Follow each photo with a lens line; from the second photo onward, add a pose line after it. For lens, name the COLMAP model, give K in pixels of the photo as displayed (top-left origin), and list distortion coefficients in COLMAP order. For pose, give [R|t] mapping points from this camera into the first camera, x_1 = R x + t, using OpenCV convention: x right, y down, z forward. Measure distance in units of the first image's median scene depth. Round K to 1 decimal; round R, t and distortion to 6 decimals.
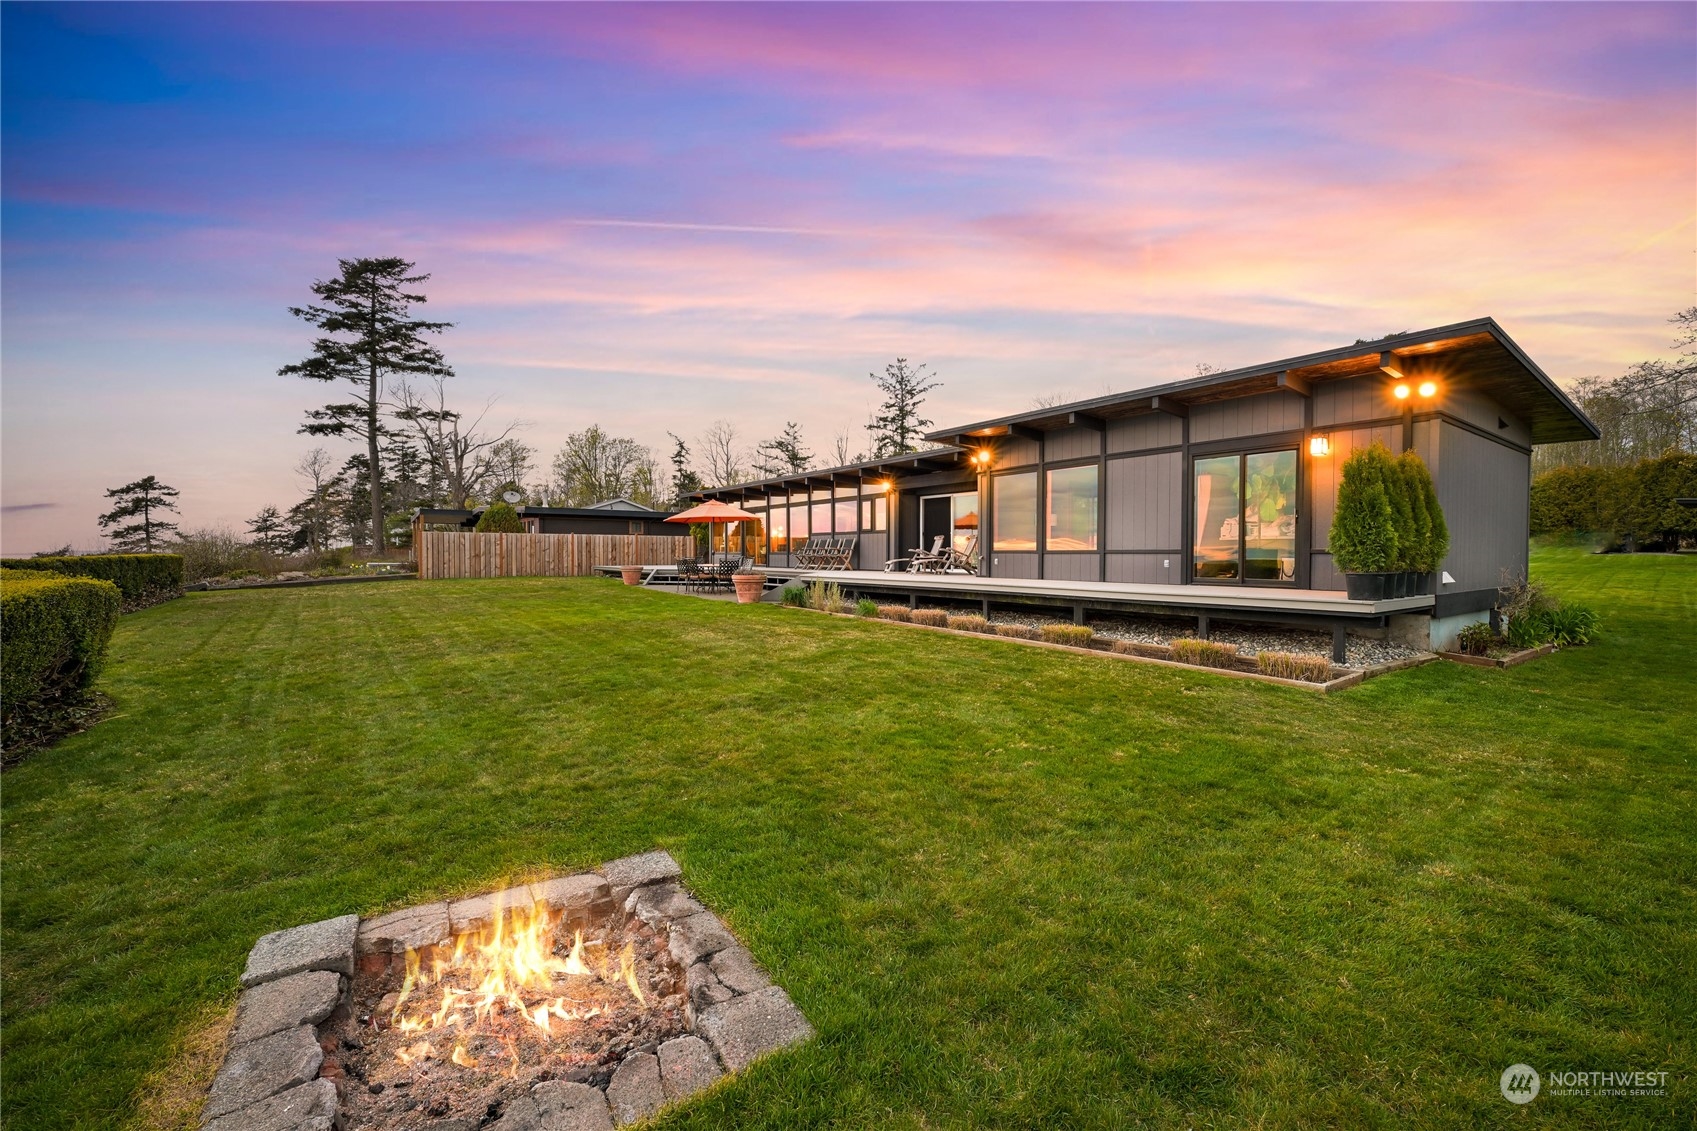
lens RADIAL K [[668.3, 0, 848.5], [0, 668.3, 566.5], [0, 0, 1]] dist [0.000569, 0.000027]
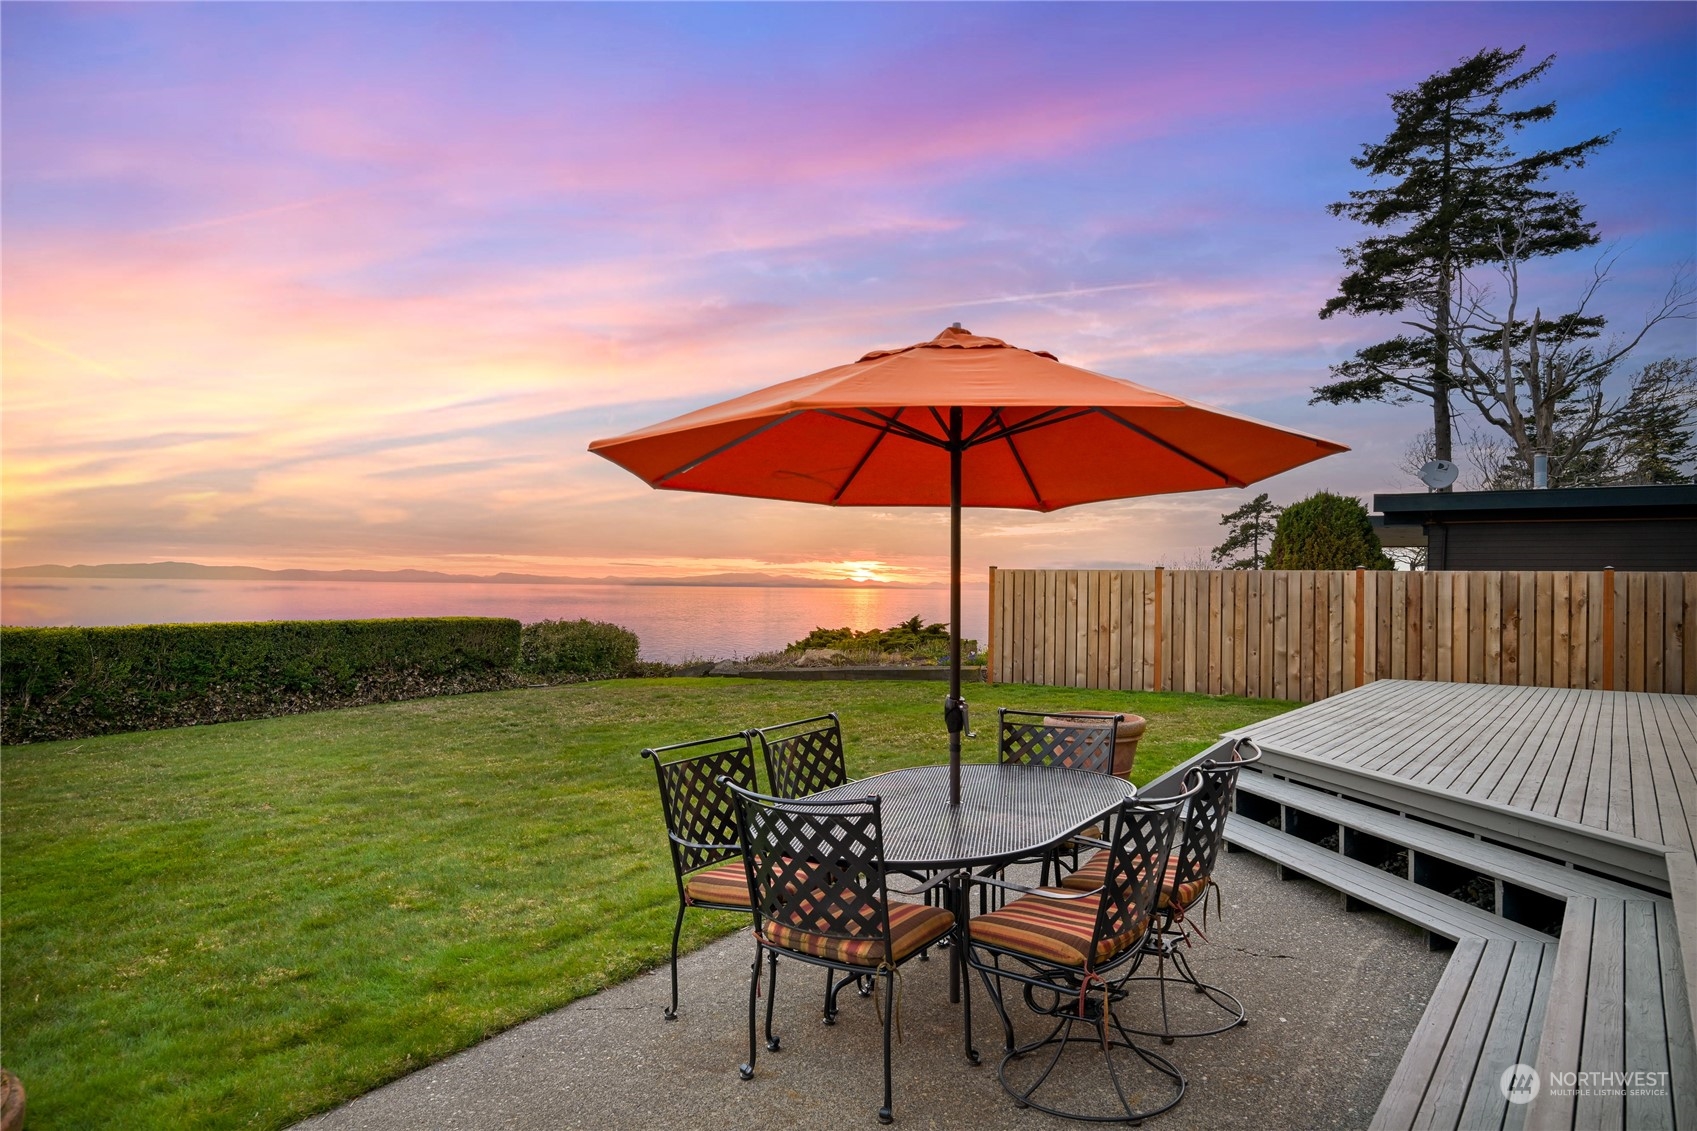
lens RADIAL K [[1117.0, 0, 846.6], [0, 1117.0, 576.0], [0, 0, 1]] dist [0.003881, -0.001153]
pose [[0.328139, -0.005010, -0.944616, -0.001651], [-0.031980, 0.999354, -0.016409, -0.011337], [0.944088, 0.035593, 0.327767, 0.240545]]
